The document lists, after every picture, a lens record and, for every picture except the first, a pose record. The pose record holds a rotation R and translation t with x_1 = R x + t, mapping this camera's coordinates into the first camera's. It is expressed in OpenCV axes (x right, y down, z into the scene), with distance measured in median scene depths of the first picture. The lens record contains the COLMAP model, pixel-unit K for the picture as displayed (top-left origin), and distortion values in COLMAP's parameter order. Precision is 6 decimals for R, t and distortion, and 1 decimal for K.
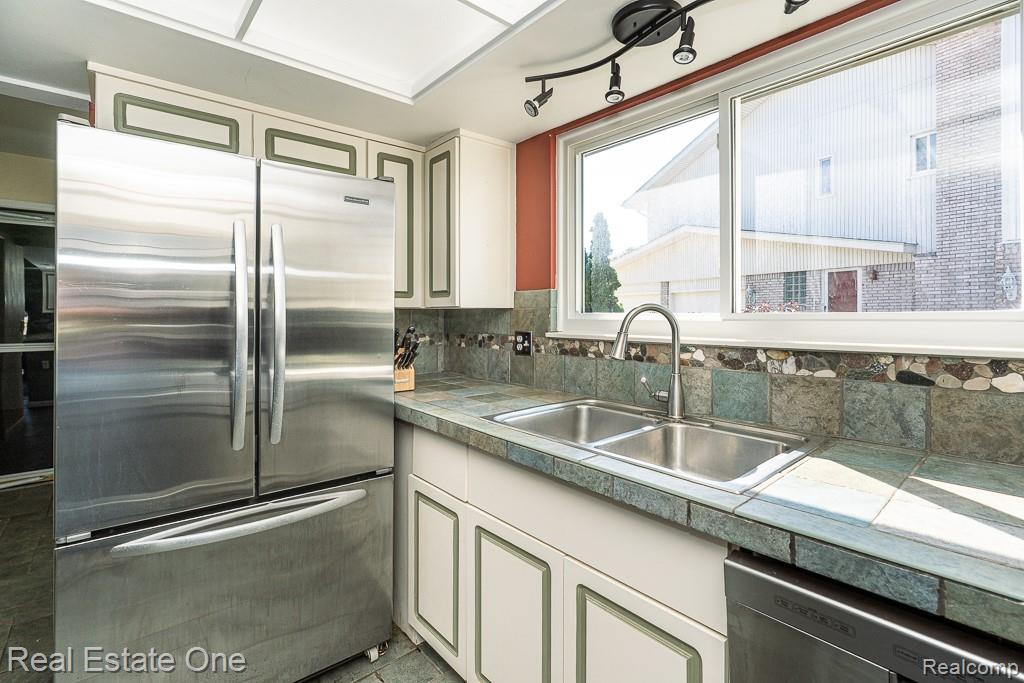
lens RADIAL K [[470.4, 0, 512.6], [0, 470.4, 314.0], [0, 0, 1]] dist [-0.004745, -0.000214]
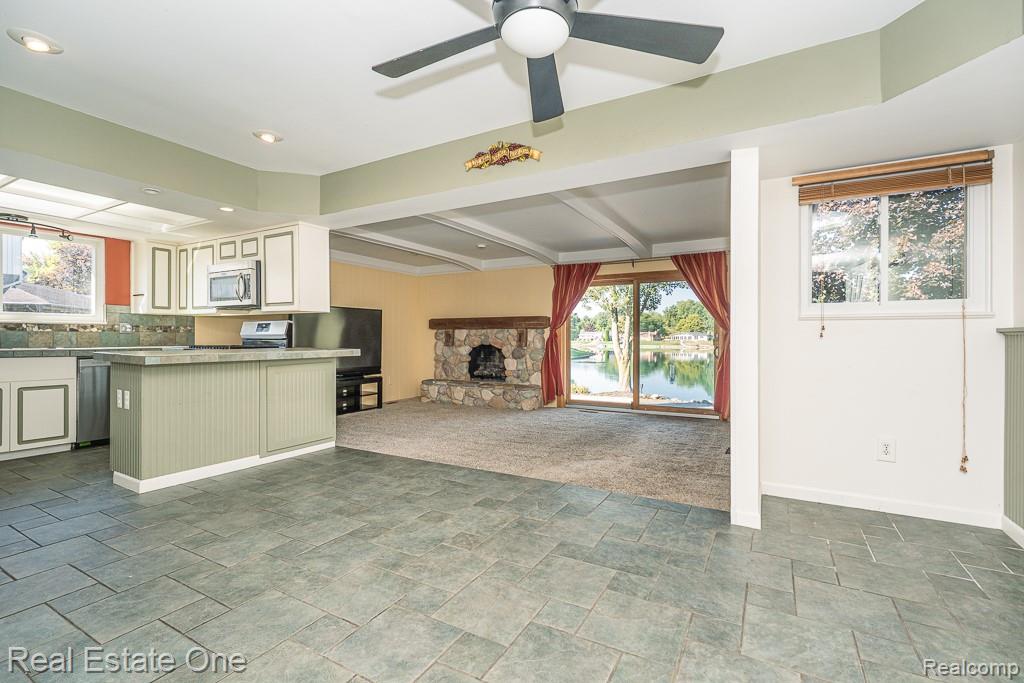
lens RADIAL K [[462.3, 0, 511.2], [0, 462.3, 339.0], [0, 0, 1]] dist [-0.007804, 0.001625]
pose [[-0.336539, -0.000823, 0.941669, -3.501723], [-0.003336, 0.999994, -0.000318, 0.170610], [-0.941664, -0.003249, -0.336540, -1.039051]]
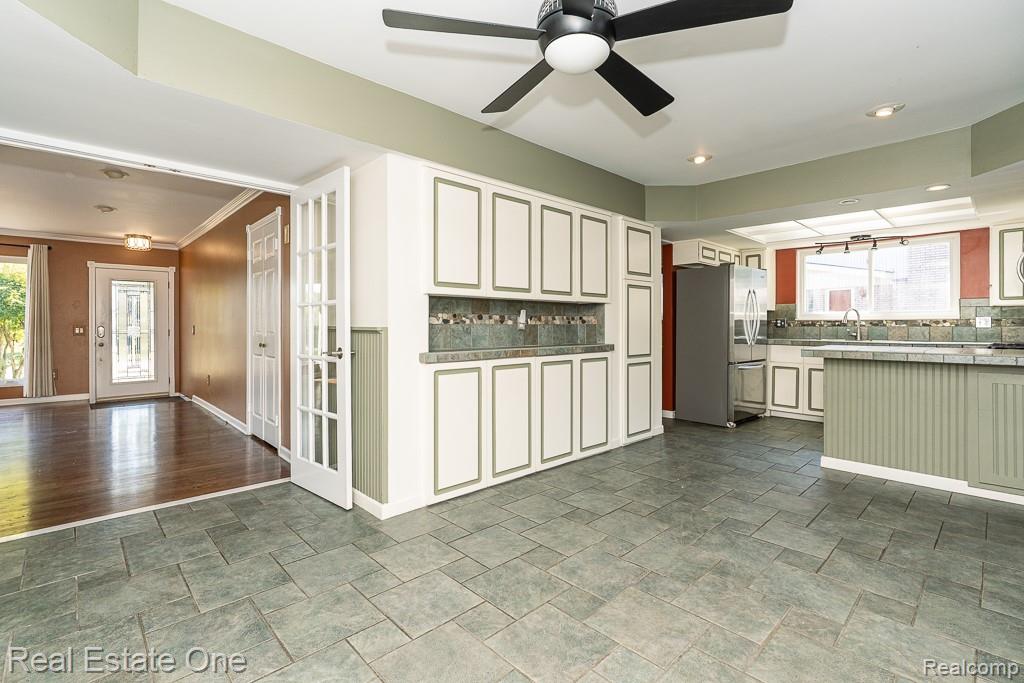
lens RADIAL K [[465.7, 0, 510.1], [0, 465.7, 326.4], [0, 0, 1]] dist [-0.004927, -0.000140]
pose [[0.998935, 0.002752, 0.046068, -2.700461], [-0.002884, 0.999992, 0.002810, 0.124521], [-0.046060, -0.002940, 0.998934, -2.636240]]
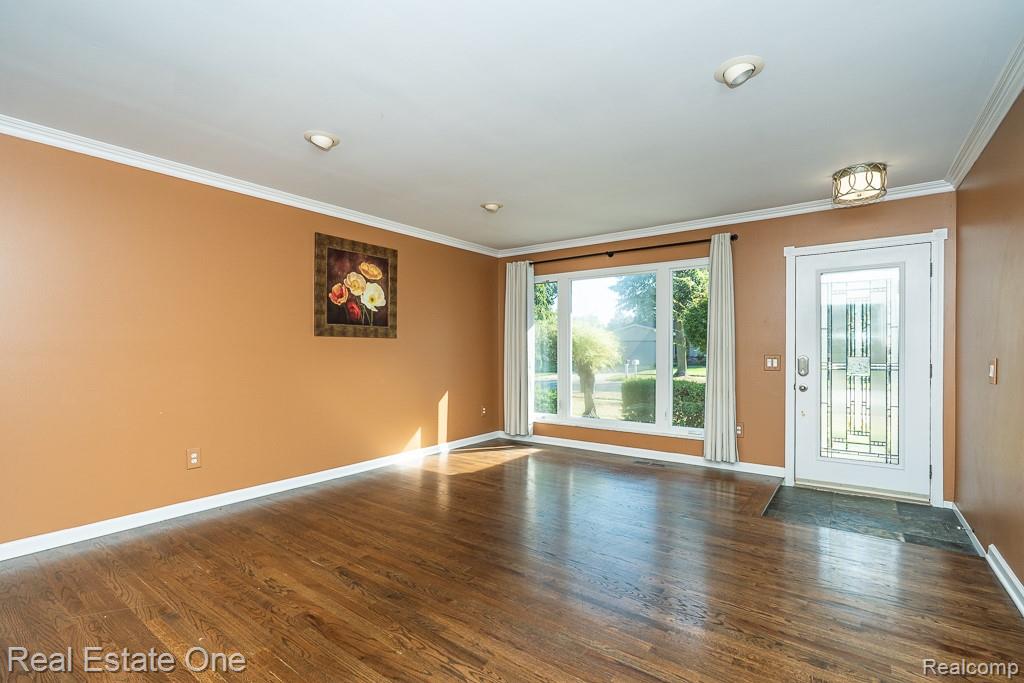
lens RADIAL K [[470.8, 0, 511.8], [0, 470.8, 360.7], [0, 0, 1]] dist [-0.006686, 0.000063]
pose [[0.218453, 0.026069, -0.975499, -4.467004], [0.000554, 0.999640, 0.026839, 0.096848], [0.975847, -0.006403, 0.218360, 0.238970]]
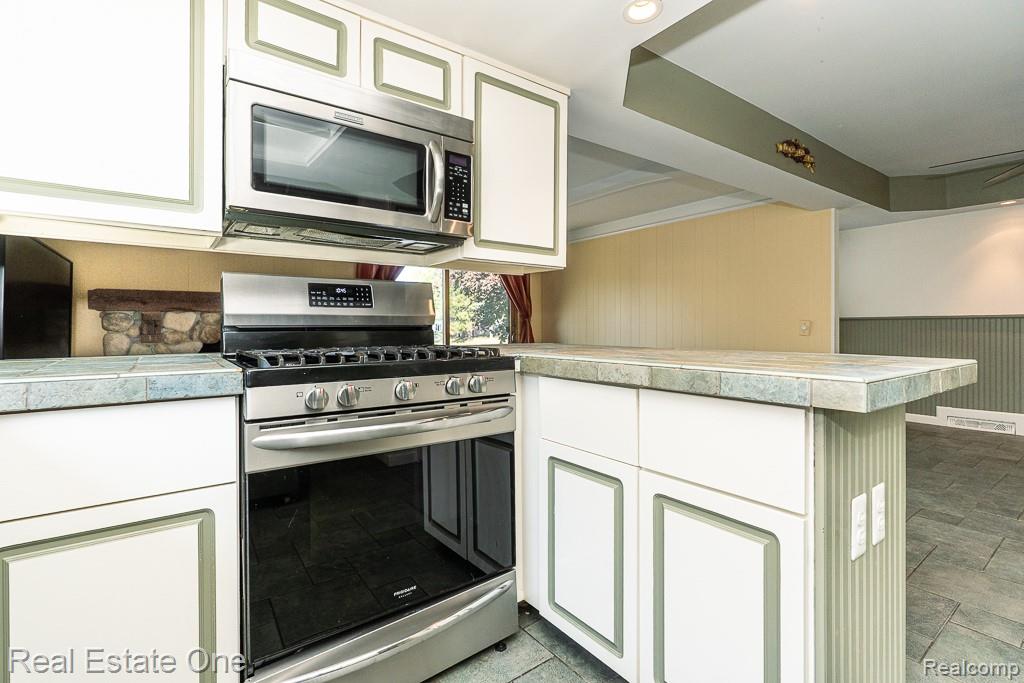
lens RADIAL K [[472.3, 0, 516.1], [0, 472.3, 329.6], [0, 0, 1]] dist [-0.005026, -0.000256]
pose [[-0.996963, 0.009573, 0.077281, -0.197846], [0.009882, 0.999945, 0.003623, 0.180788], [-0.077242, 0.004376, -0.997003, 0.773591]]
